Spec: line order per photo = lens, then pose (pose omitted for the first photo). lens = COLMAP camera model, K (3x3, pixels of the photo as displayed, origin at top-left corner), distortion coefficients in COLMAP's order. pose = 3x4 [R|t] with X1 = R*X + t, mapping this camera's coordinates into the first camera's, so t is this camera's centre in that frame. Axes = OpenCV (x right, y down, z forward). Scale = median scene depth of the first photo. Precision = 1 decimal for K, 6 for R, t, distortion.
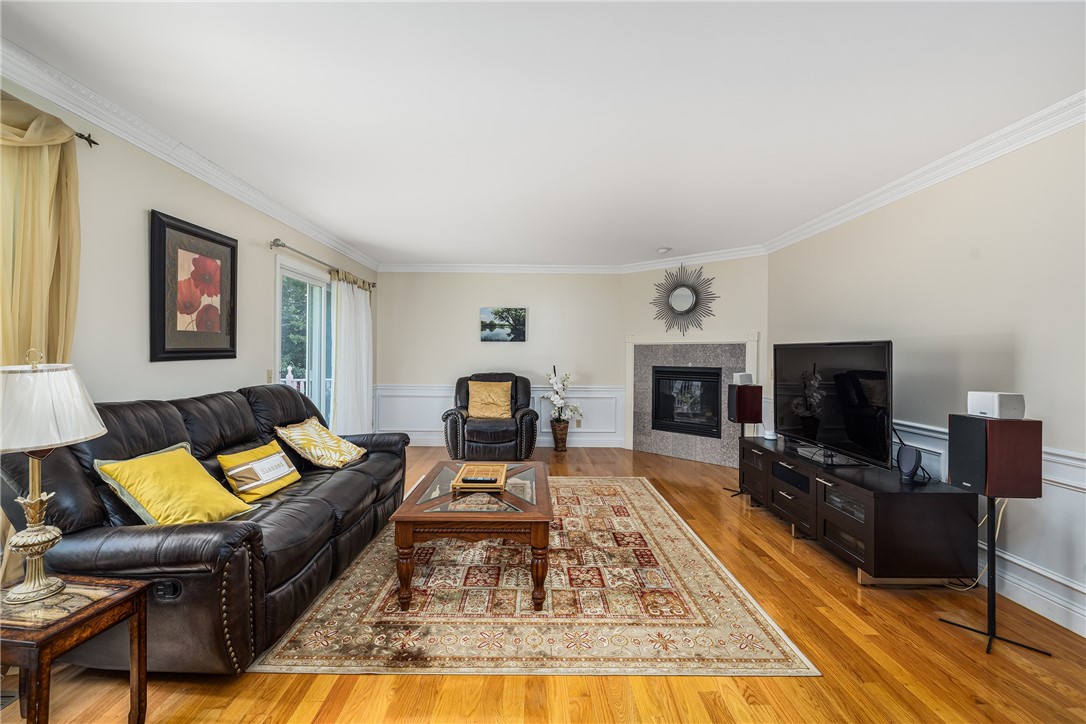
lens RADIAL K [[463.5, 0, 537.9], [0, 463.5, 356.0], [0, 0, 1]] dist [-0.005145, -0.000095]
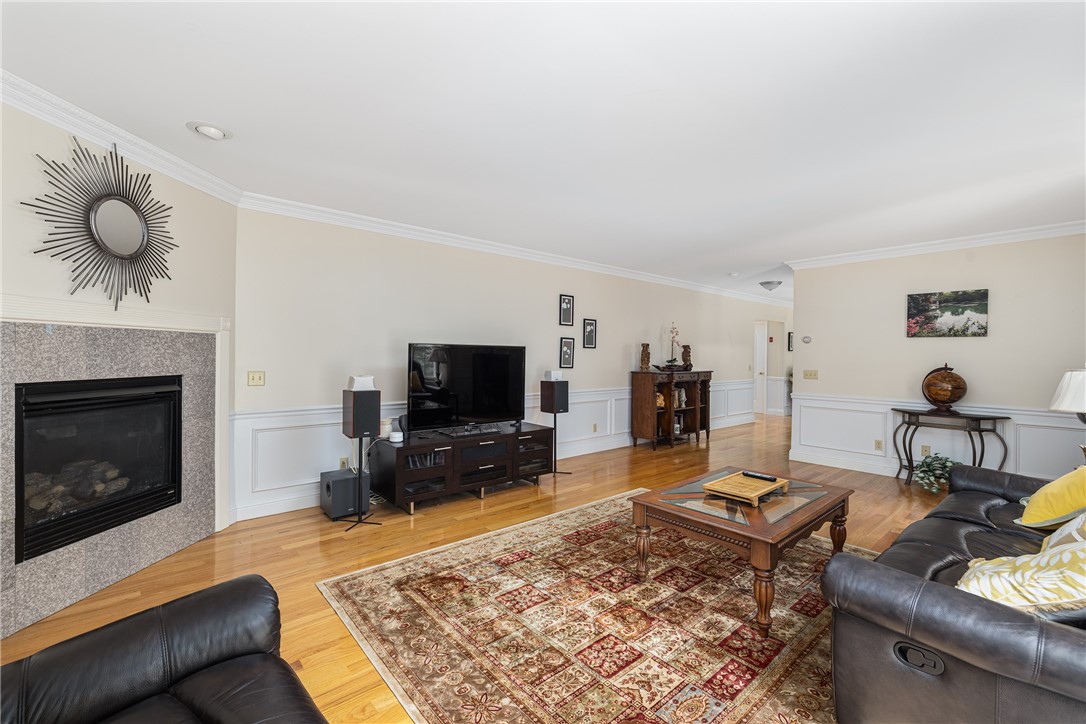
lens RADIAL K [[463.5, 0, 537.9], [0, 463.5, 356.0], [0, 0, 1]] dist [-0.005145, -0.000095]
pose [[-0.624600, -0.013232, 0.780833, -0.276665], [-0.009829, 0.999910, 0.009082, -0.006391], [-0.780883, -0.002003, -0.624674, 0.934317]]
